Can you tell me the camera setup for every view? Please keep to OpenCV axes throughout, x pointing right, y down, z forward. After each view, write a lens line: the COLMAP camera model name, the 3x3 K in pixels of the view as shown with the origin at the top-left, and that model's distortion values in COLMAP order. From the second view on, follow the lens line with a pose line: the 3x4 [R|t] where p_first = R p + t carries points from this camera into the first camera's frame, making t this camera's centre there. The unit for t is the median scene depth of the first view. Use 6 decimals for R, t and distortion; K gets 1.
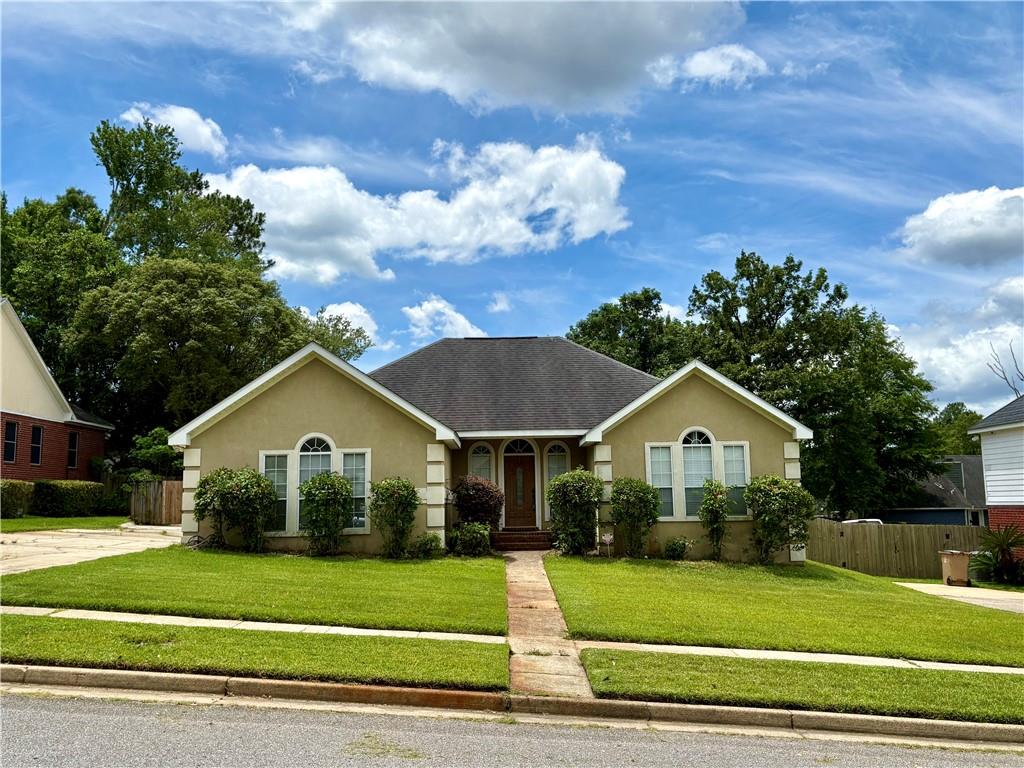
lens RADIAL K [[903.2, 0, 512.0], [0, 903.2, 384.0], [0, 0, 1]] dist [0.141639, -0.340475]
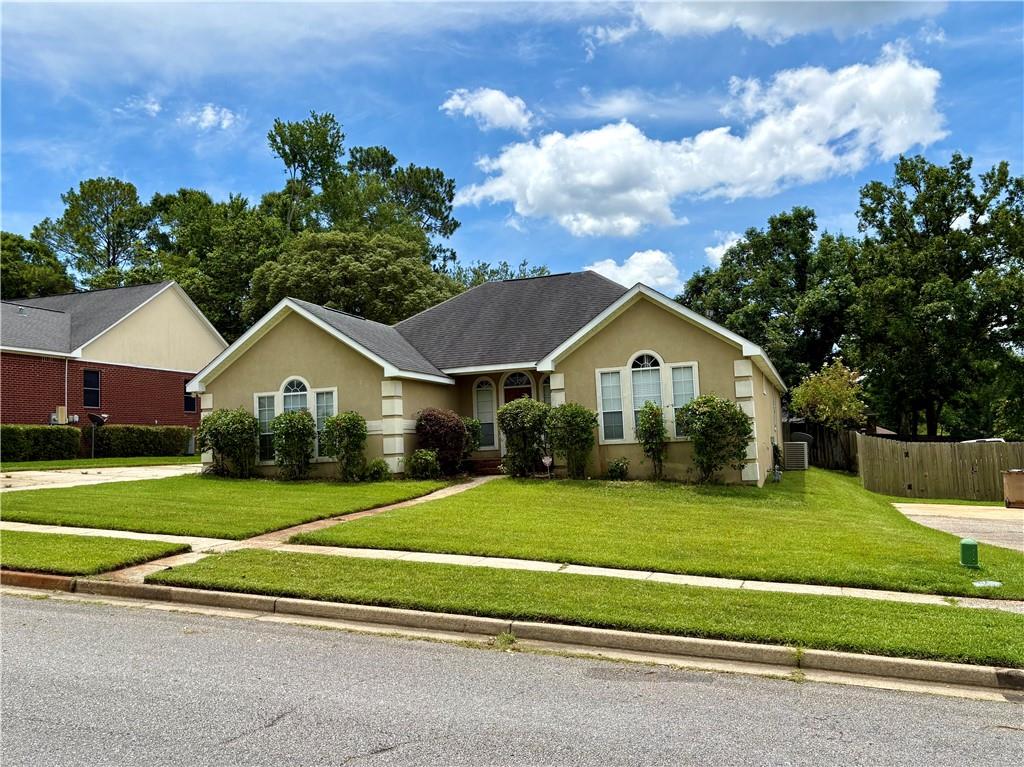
lens RADIAL K [[875.1, 0, 515.8], [0, 875.1, 379.3], [0, 0, 1]] dist [0.050149, -0.057310]
pose [[0.943099, -0.050511, -0.328655, 0.390049], [0.069820, 0.996442, 0.047211, 0.023616], [0.325100, -0.067471, 0.943270, 0.037000]]
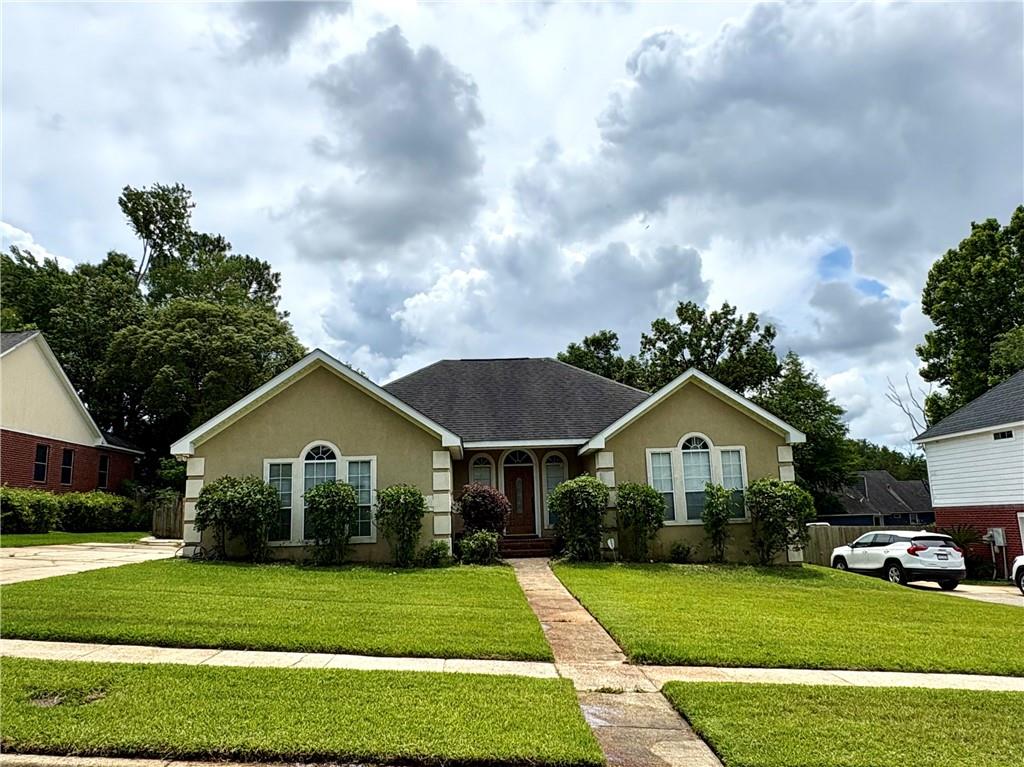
lens RADIAL K [[715.8, 0, 505.7], [0, 715.8, 394.6], [0, 0, 1]] dist [-0.005882, 0.004731]
pose [[0.999310, -0.009750, 0.035837, -0.039343], [0.011284, 0.999017, -0.042868, 0.036823], [-0.035383, 0.043242, 0.998438, 0.200156]]
